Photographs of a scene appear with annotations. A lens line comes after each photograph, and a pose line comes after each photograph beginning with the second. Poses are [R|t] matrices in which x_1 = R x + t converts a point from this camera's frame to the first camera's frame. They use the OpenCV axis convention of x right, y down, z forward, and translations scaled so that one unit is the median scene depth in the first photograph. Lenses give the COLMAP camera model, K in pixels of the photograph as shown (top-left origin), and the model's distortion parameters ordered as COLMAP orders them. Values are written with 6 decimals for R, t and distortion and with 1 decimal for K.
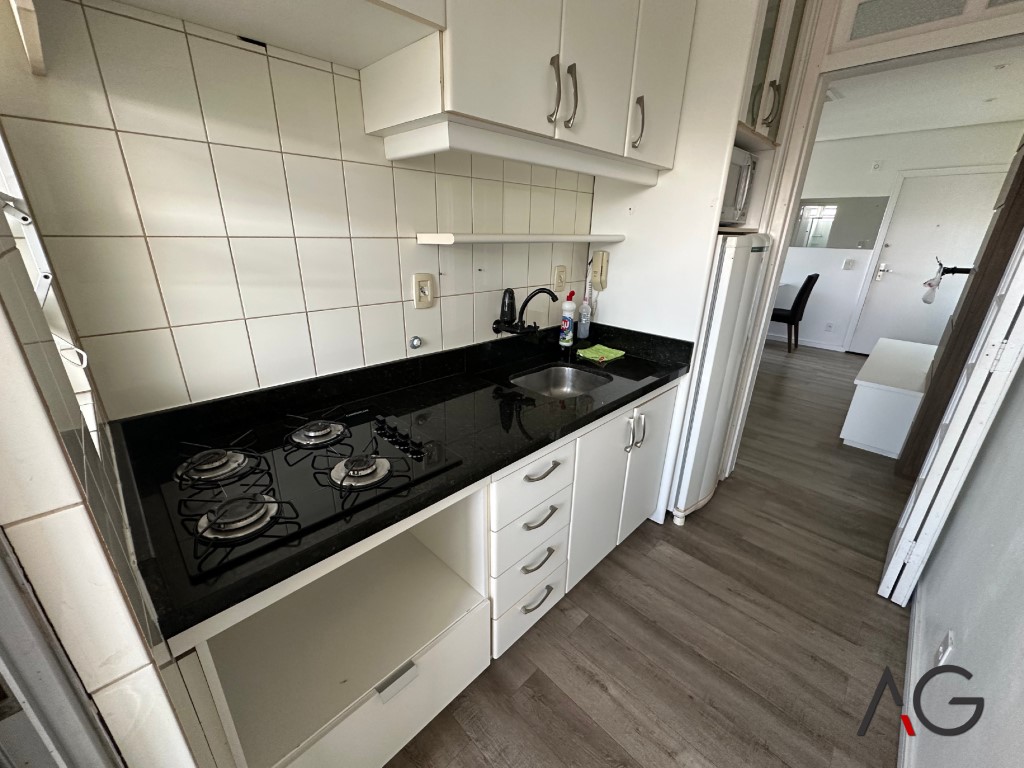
lens RADIAL K [[408.2, 0, 512.0], [0, 408.2, 384.0], [0, 0, 1]] dist [-0.000939, 0.000349]
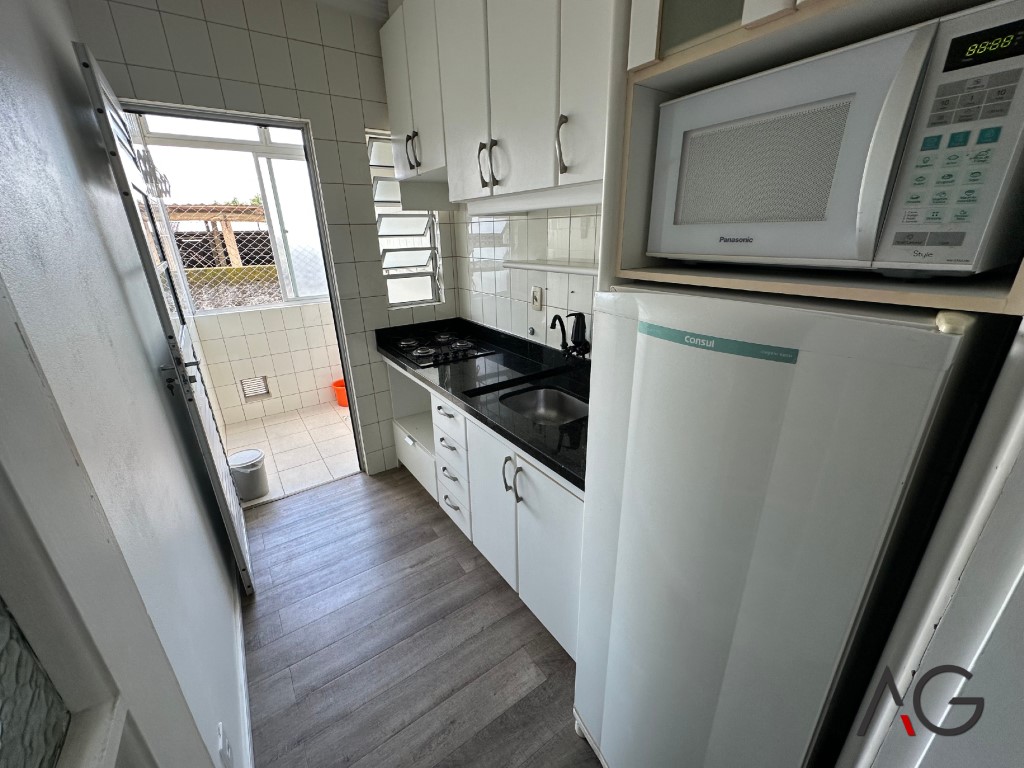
lens RADIAL K [[408.2, 0, 512.0], [0, 408.2, 384.0], [0, 0, 1]] dist [-0.000939, 0.000349]
pose [[-0.176386, 0.323445, -0.929662, 1.118925], [-0.340013, 0.866312, 0.365916, -0.415781], [0.923731, 0.380640, -0.042829, 0.968119]]
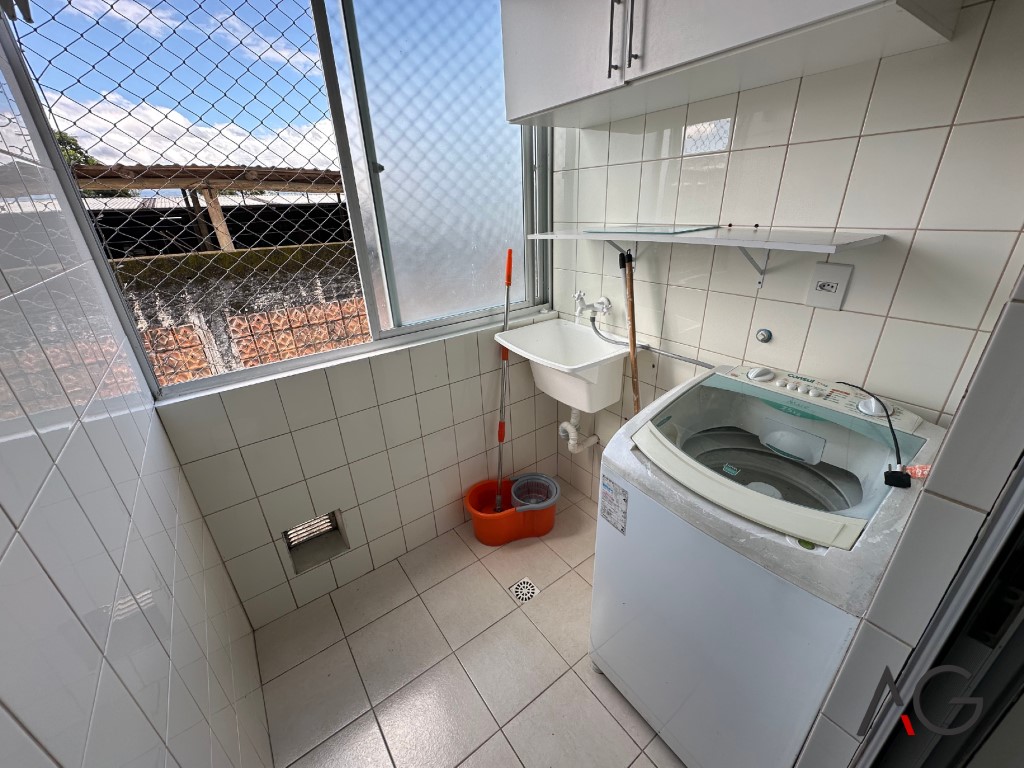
lens RADIAL K [[408.2, 0, 512.0], [0, 408.2, 384.0], [0, 0, 1]] dist [-0.000939, 0.000349]
pose [[-0.159524, 0.392074, -0.905997, 0.931533], [-0.303035, 0.853993, 0.422926, -0.344283], [0.939533, 0.342015, -0.017420, 0.798321]]
